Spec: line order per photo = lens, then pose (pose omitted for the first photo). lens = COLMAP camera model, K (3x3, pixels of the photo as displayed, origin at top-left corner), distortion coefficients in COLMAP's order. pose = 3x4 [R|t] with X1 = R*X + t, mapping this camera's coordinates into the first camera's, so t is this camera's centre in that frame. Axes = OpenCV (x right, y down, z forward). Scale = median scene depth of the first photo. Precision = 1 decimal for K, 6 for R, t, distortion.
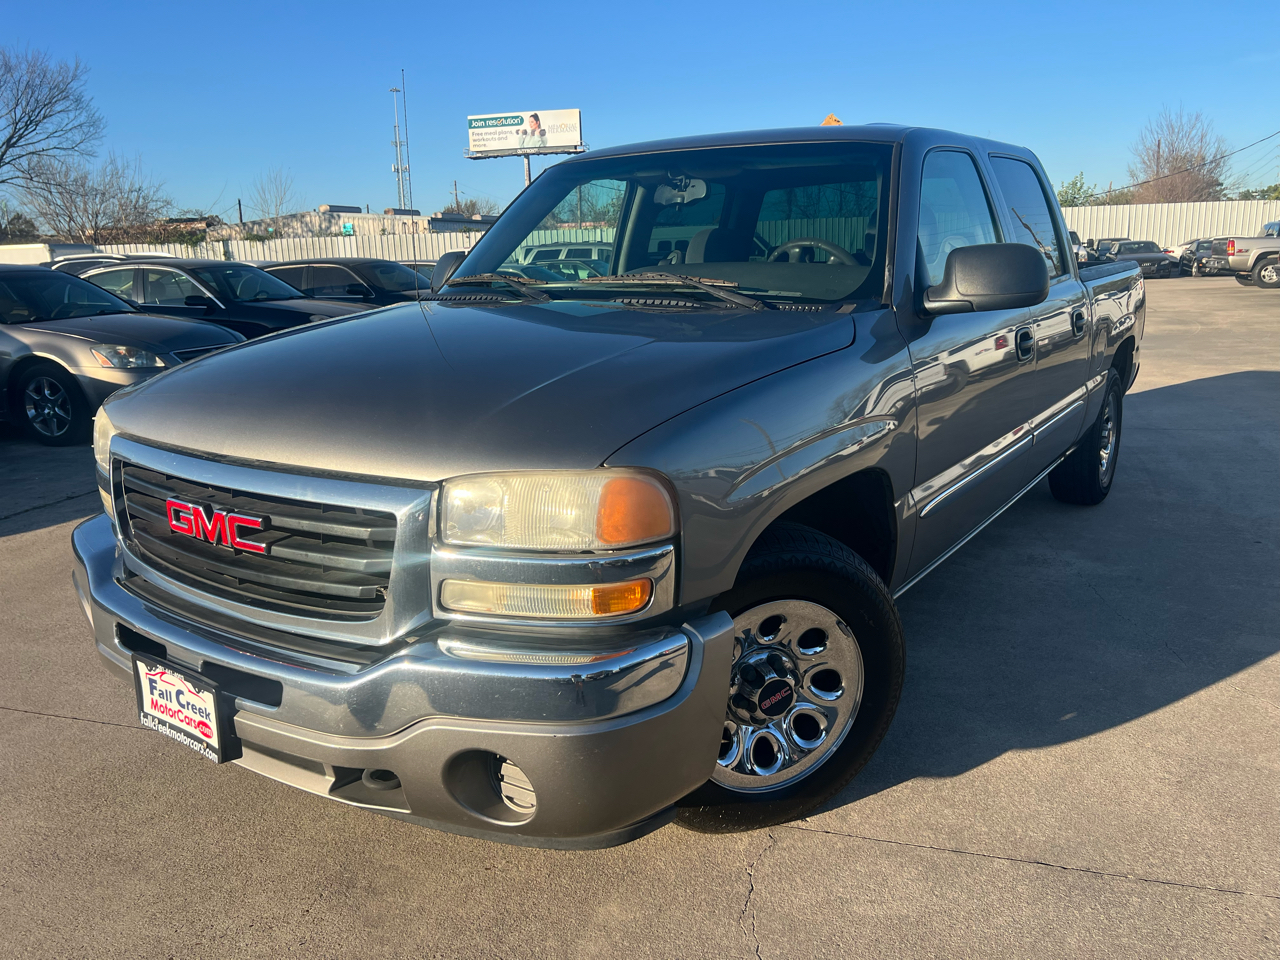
lens RADIAL K [[994.7, 0, 588.0], [0, 994.7, 465.5], [0, 0, 1]] dist [0.039229, -0.029809]
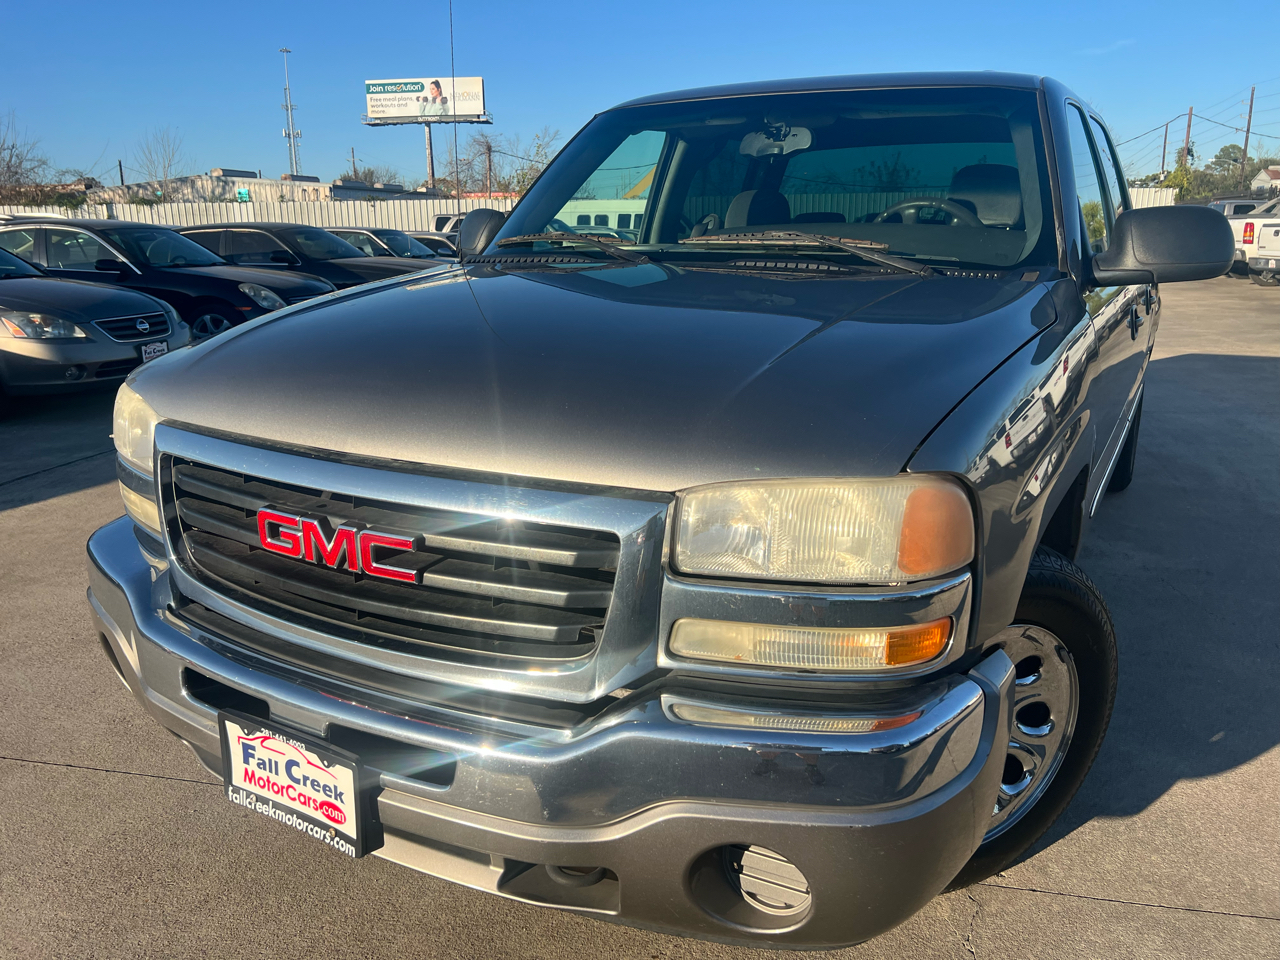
lens RADIAL K [[1004.1, 0, 592.0], [0, 1004.1, 472.3], [0, 0, 1]] dist [0.028480, -0.022419]
pose [[0.995115, -0.002649, 0.098687, -0.216405], [-0.000197, 0.999585, 0.028817, -0.015101], [-0.098722, -0.028696, 0.994701, 0.184620]]
